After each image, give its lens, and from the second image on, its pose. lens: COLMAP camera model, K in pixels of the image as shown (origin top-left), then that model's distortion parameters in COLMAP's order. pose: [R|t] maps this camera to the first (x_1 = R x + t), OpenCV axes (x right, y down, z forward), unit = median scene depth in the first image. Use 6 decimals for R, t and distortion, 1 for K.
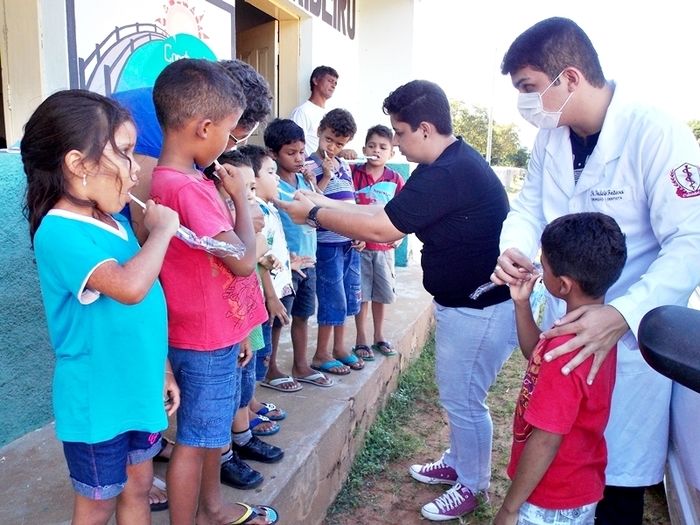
lens RADIAL K [[735.7, 0, 350.0], [0, 735.7, 262.5], [0, 0, 1]] dist [-0.022882, 0.408492]
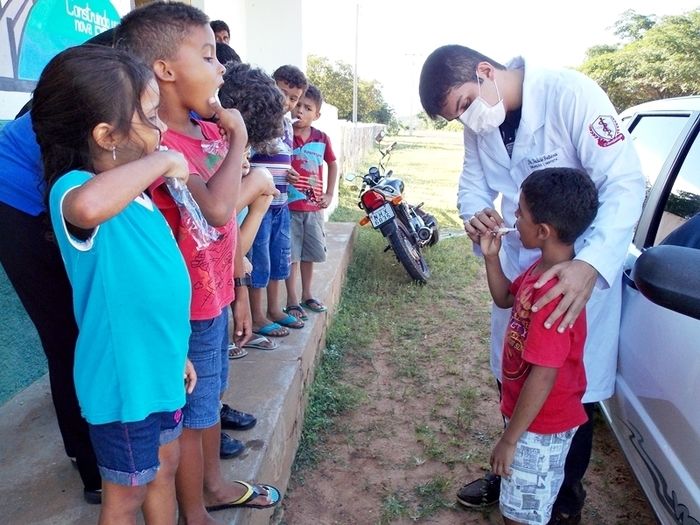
lens RADIAL K [[735.7, 0, 350.0], [0, 735.7, 262.5], [0, 0, 1]] dist [-0.022882, 0.408492]
pose [[0.967003, -0.072307, 0.244288, -0.165725], [0.057929, 0.996167, 0.065547, -0.009501], [-0.248091, -0.049233, 0.967485, 0.006770]]
